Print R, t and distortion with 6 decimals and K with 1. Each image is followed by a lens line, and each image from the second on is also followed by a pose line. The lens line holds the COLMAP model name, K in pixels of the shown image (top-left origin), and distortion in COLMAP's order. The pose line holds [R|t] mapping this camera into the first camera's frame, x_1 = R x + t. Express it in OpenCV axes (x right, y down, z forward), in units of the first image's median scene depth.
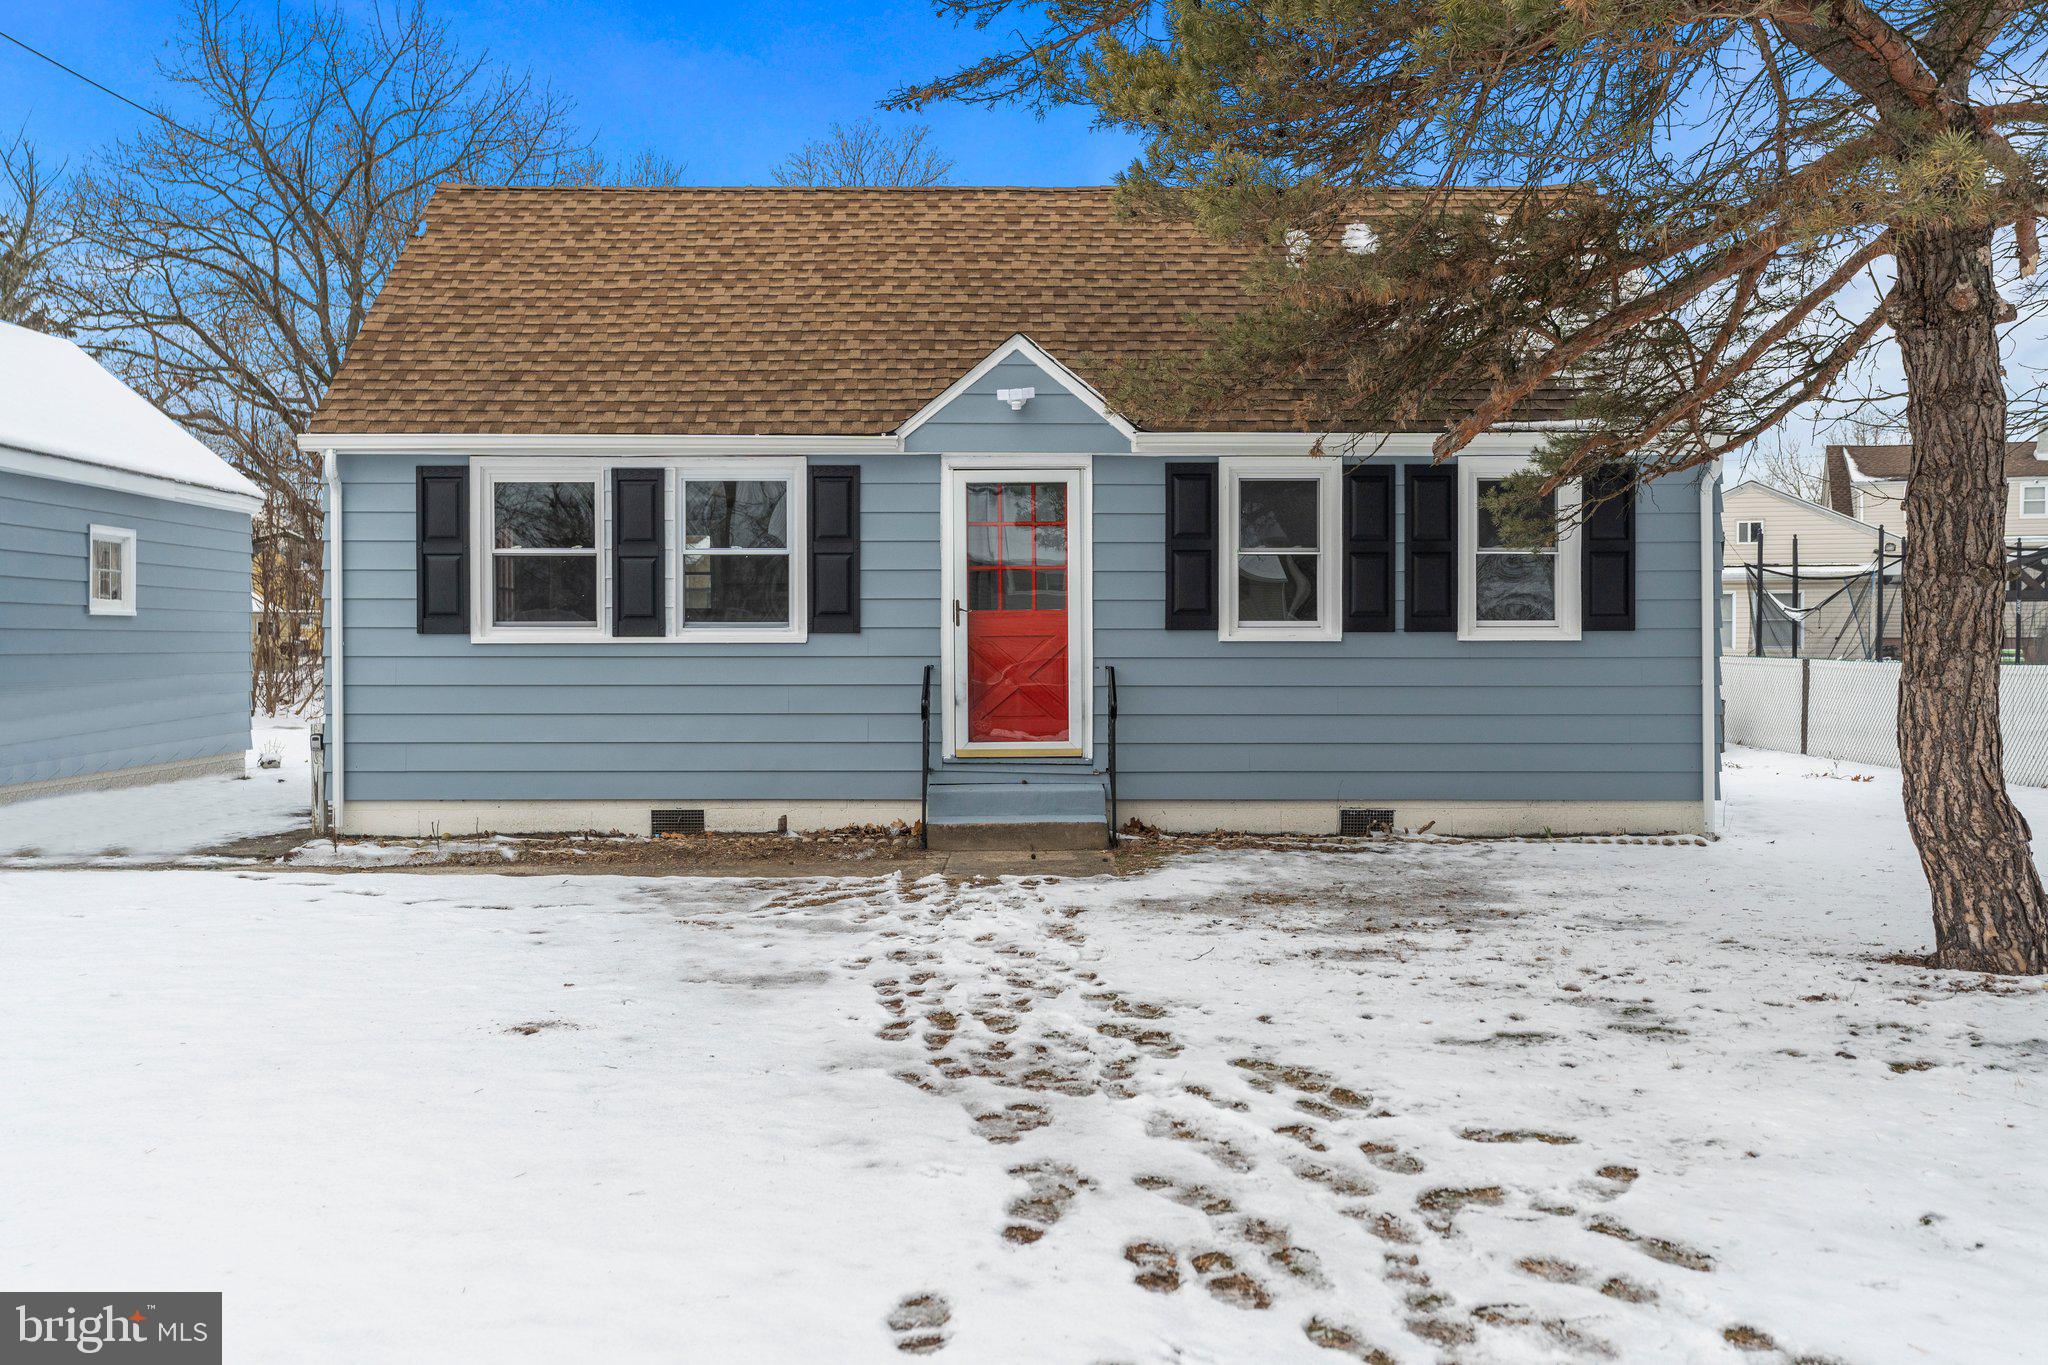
lens RADIAL K [[1920.4, 0, 1024.0], [0, 1920.4, 682.5], [0, 0, 1]] dist [0.011292, 0.004726]
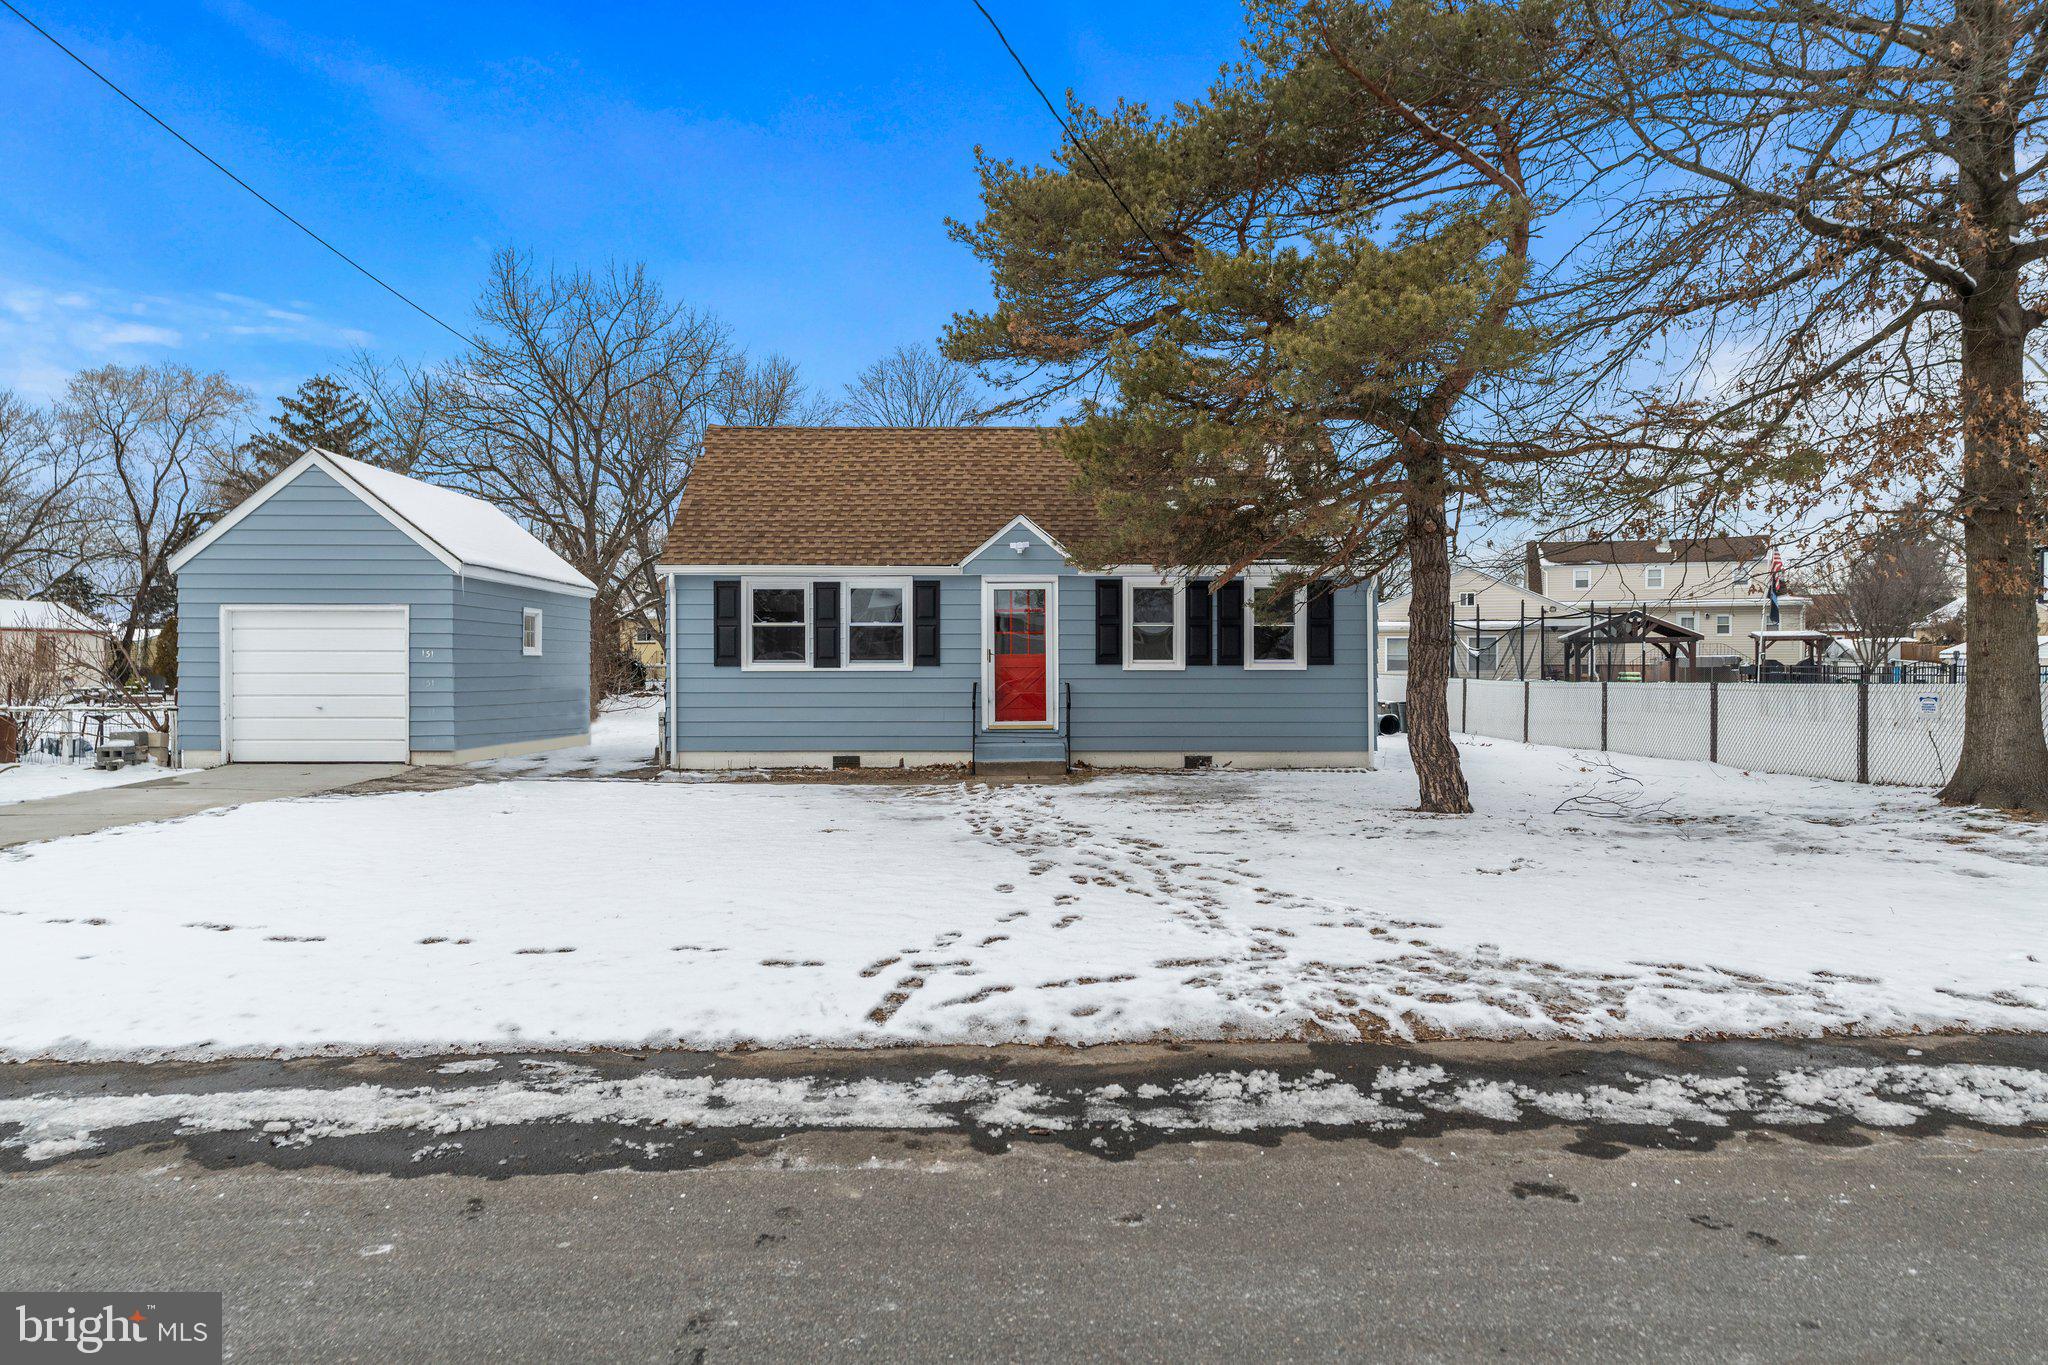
lens RADIAL K [[1245.9, 0, 1024.0], [0, 1245.9, 682.5], [0, 0, 1]] dist [0.003770, 0.000672]
pose [[0.999963, -0.000268, 0.008553, -0.010317], [0.000345, 0.999960, -0.008992, 0.002596], [-0.008550, 0.008994, 0.999923, -0.273454]]
